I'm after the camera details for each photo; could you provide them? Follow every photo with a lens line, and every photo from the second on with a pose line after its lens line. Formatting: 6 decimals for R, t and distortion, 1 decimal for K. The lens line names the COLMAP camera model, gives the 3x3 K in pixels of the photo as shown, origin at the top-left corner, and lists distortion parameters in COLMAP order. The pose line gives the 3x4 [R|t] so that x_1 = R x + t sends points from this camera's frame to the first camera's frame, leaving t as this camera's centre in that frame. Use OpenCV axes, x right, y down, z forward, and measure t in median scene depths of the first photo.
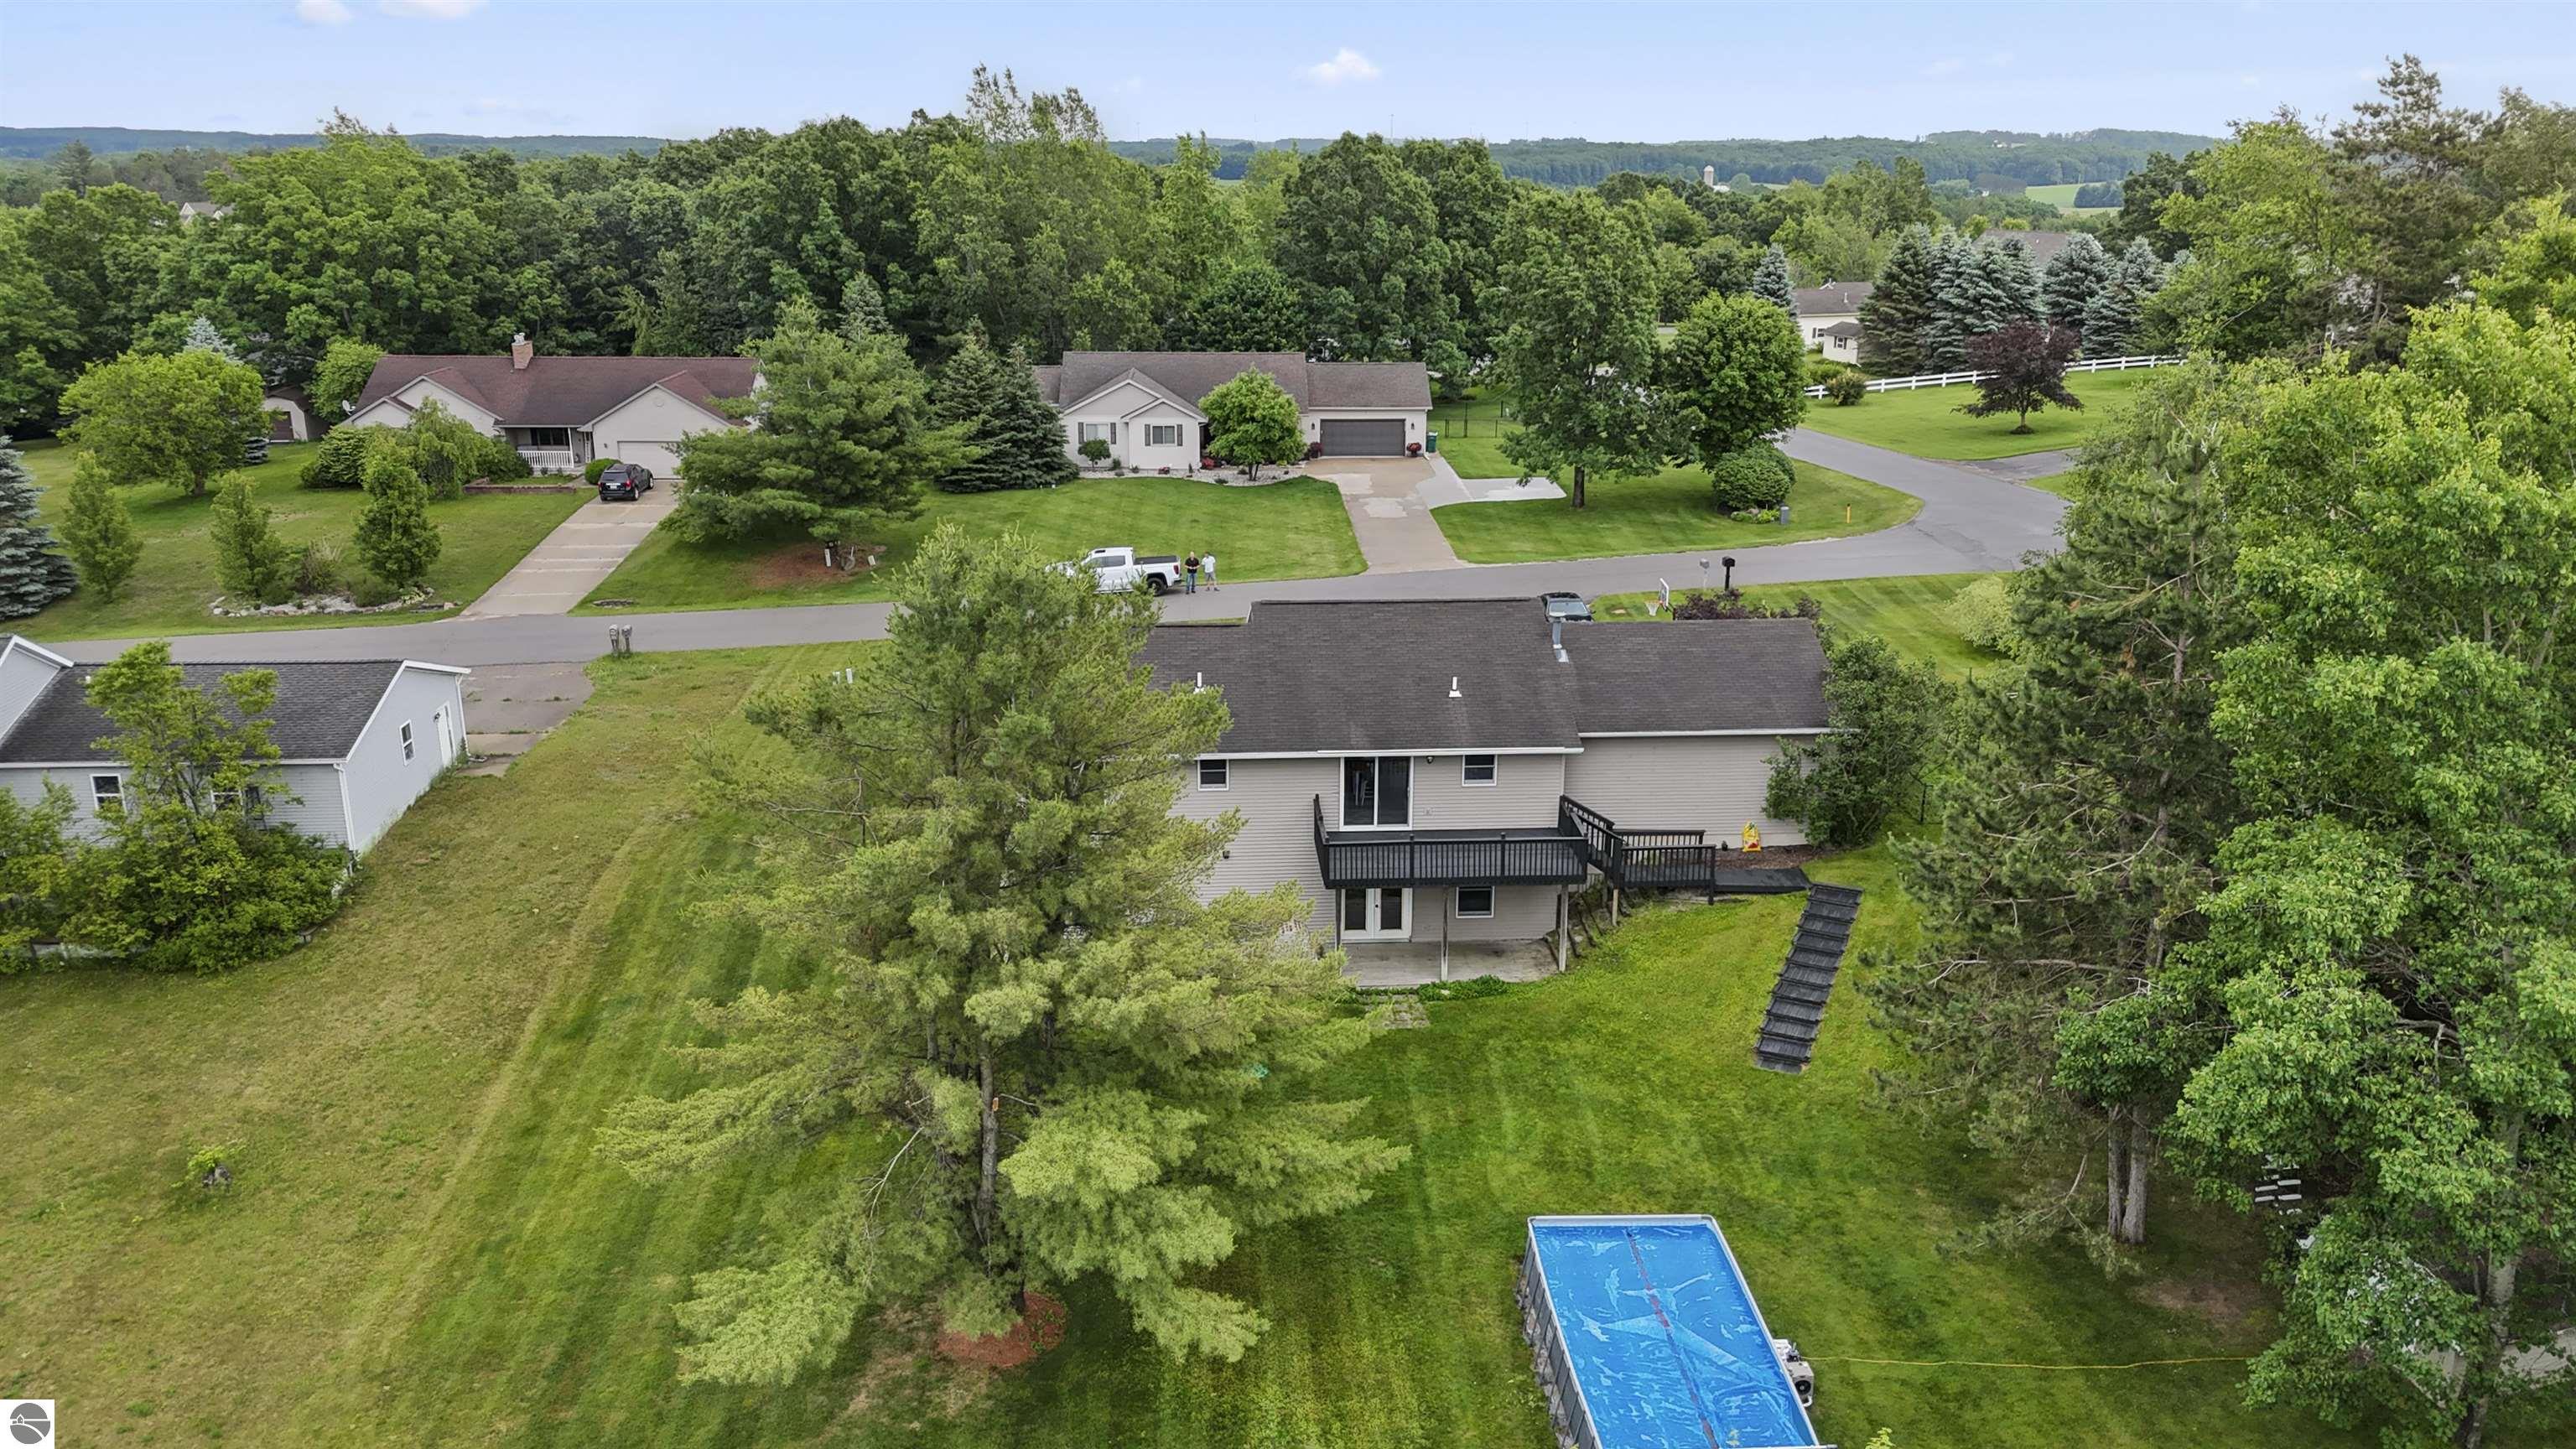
lens RADIAL K [[1906.3, 0, 1292.2], [0, 1906.3, 717.0], [0, 0, 1]] dist [0.076938, -0.074000]
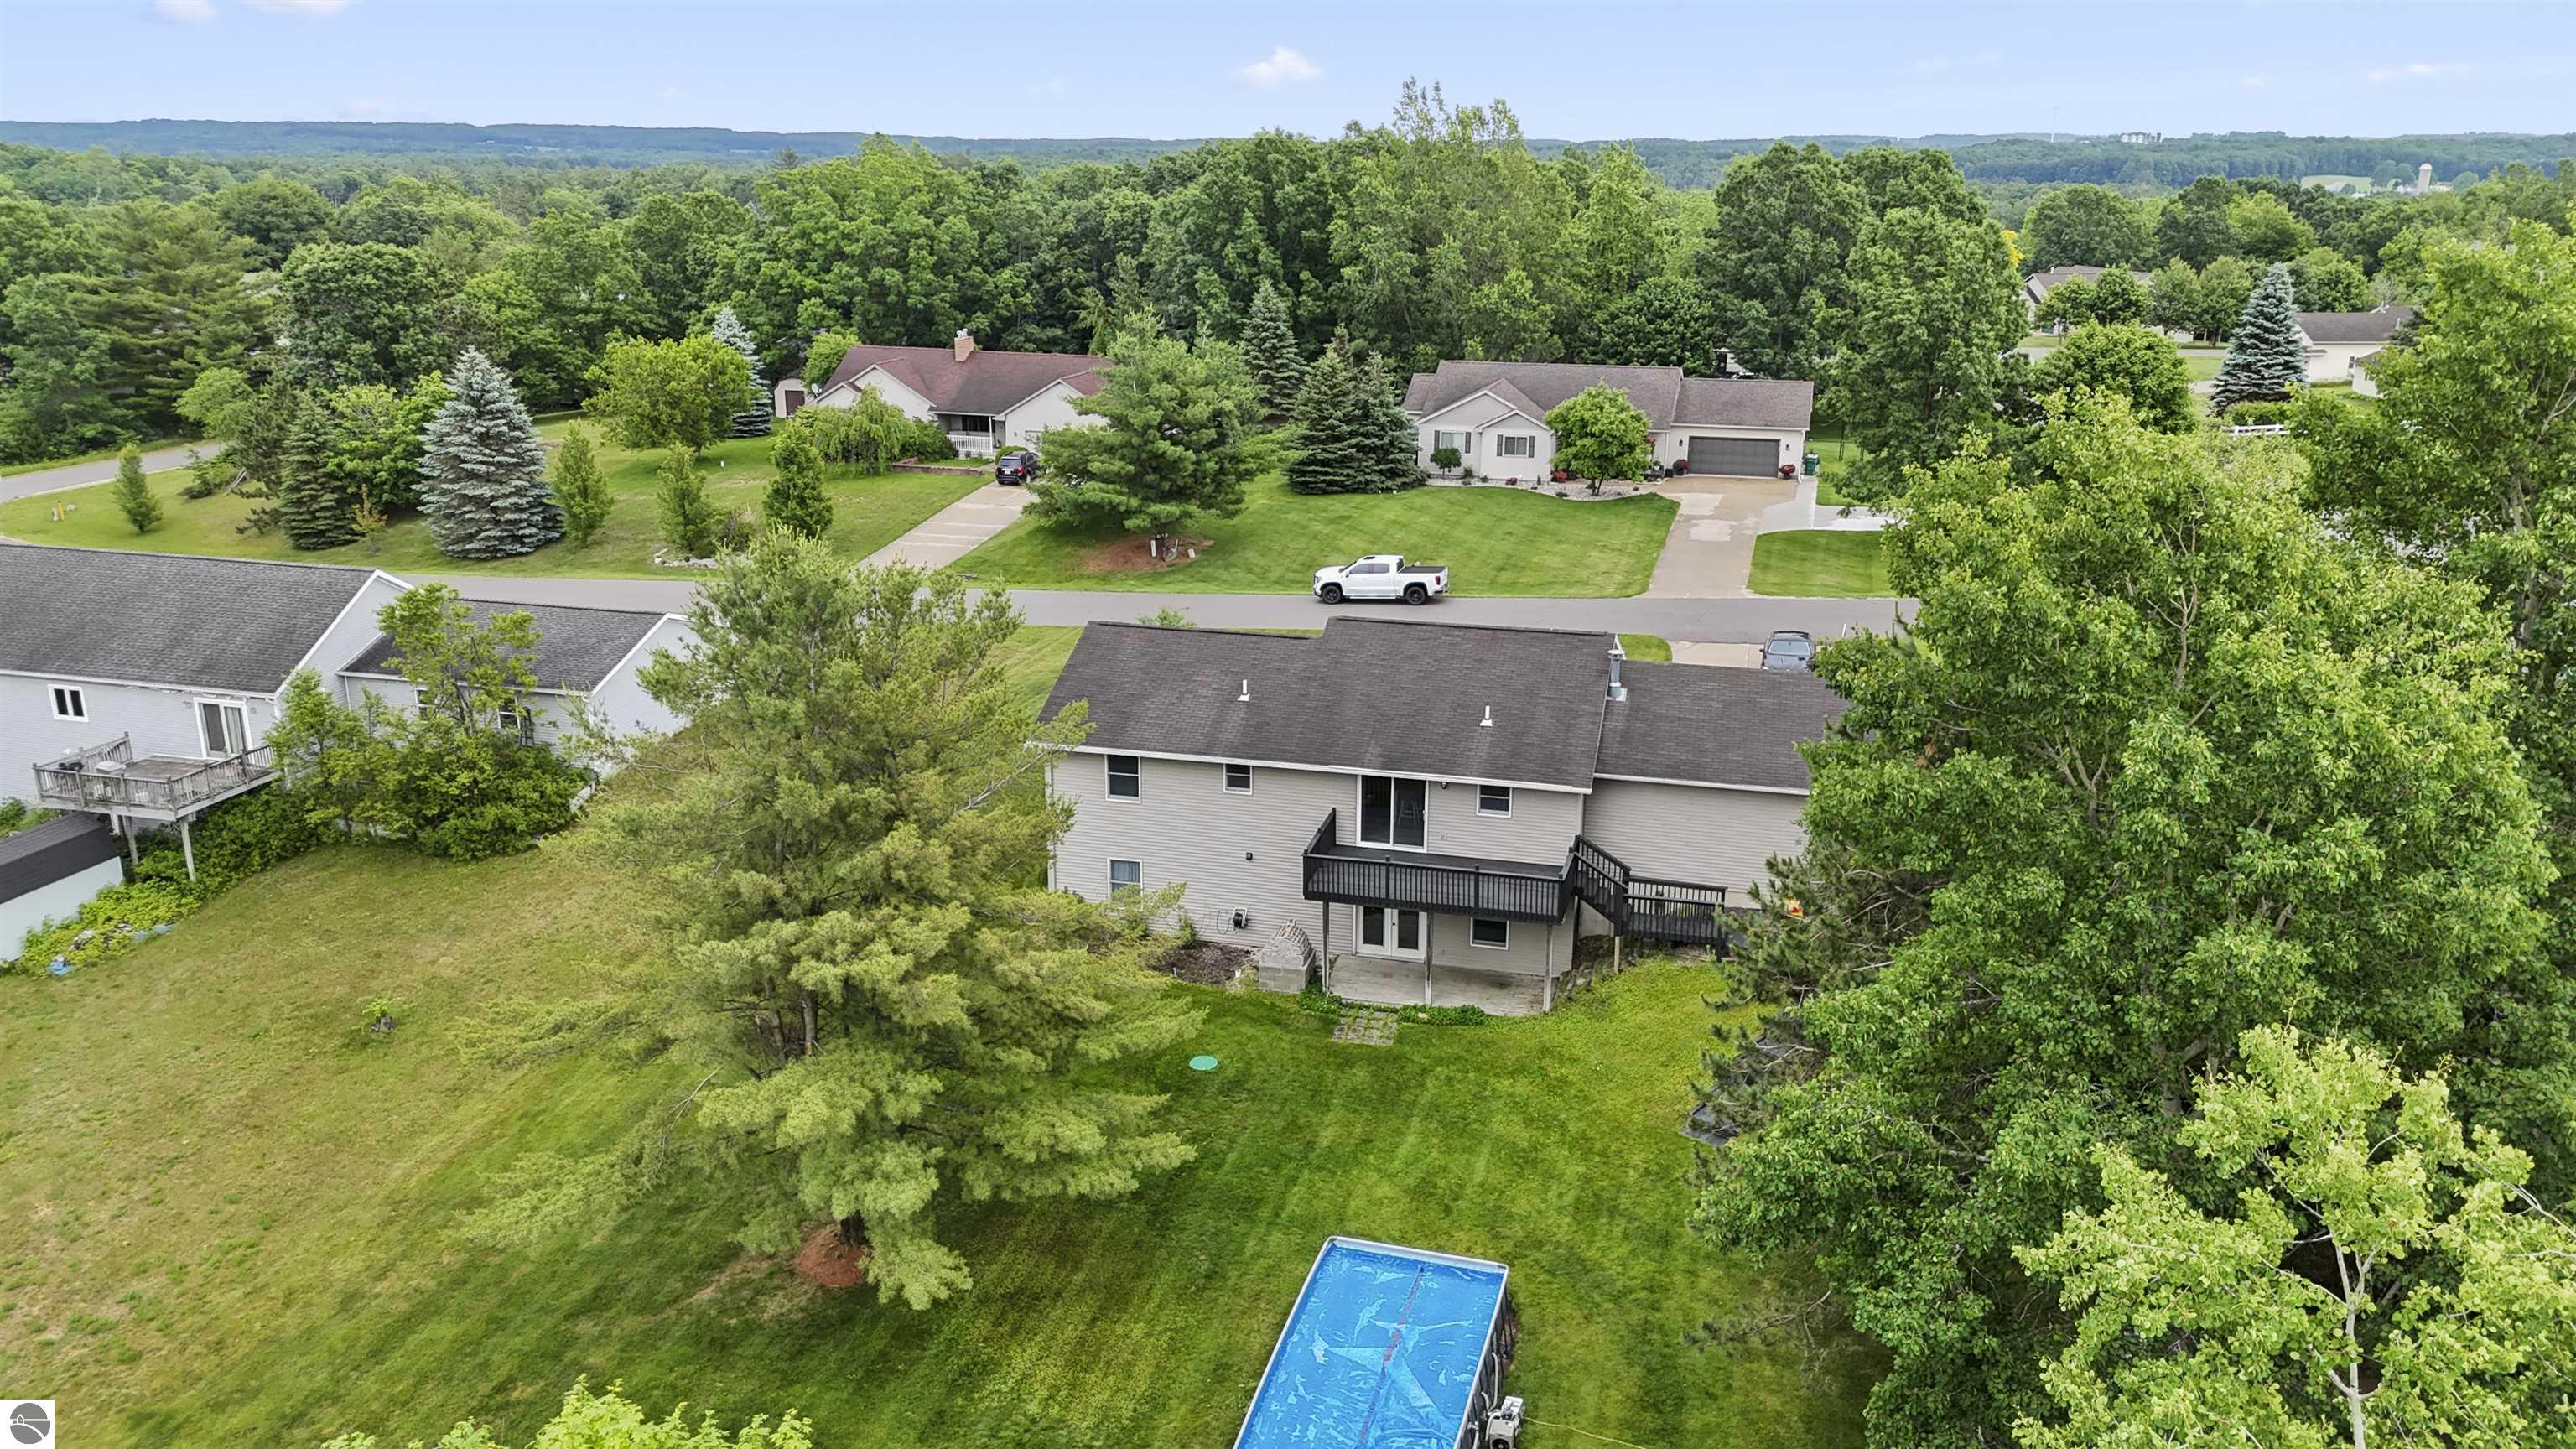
lens RADIAL K [[1906.3, 0, 1284.7], [0, 1906.3, 719.2], [0, 0, 1]] dist [0.076938, -0.074000]
pose [[0.950302, 0.090376, -0.297923, 0.156877], [-0.089882, 0.995834, 0.015386, -0.011066], [0.298073, 0.012156, 0.954466, 0.006228]]
